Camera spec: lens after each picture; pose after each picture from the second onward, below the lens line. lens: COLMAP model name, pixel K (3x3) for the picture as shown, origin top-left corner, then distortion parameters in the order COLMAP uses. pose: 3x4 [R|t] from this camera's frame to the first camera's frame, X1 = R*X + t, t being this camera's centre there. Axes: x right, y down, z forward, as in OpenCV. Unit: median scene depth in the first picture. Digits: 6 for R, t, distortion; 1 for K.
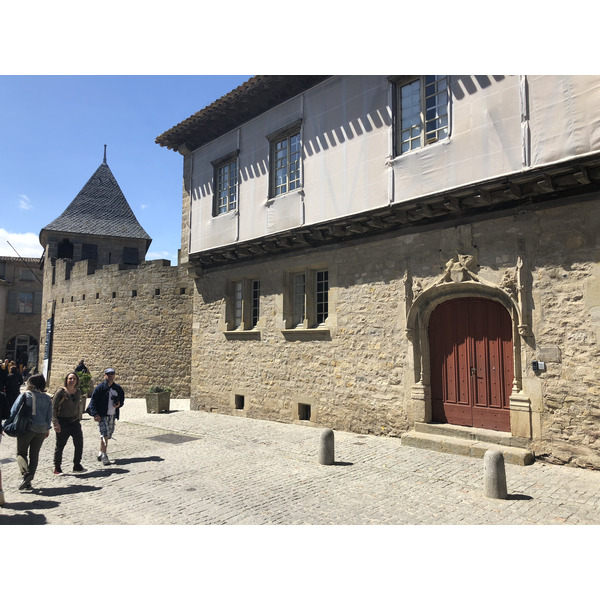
lens RADIAL K [[497.1, 0, 300.1], [0, 497.1, 301.3], [0, 0, 1]] dist [0.034199, -0.005480]
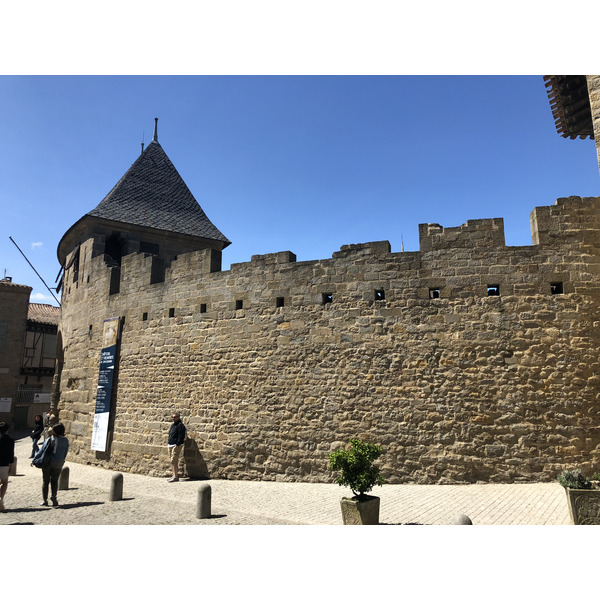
lens RADIAL K [[497.1, 0, 300.0], [0, 497.1, 298.6], [0, 0, 1]] dist [0.034199, -0.005480]
pose [[0.987013, 0.032155, 0.157388, -0.447295], [-0.014806, 0.993801, -0.110186, 0.049129], [-0.159956, 0.106424, 0.981371, 0.417675]]
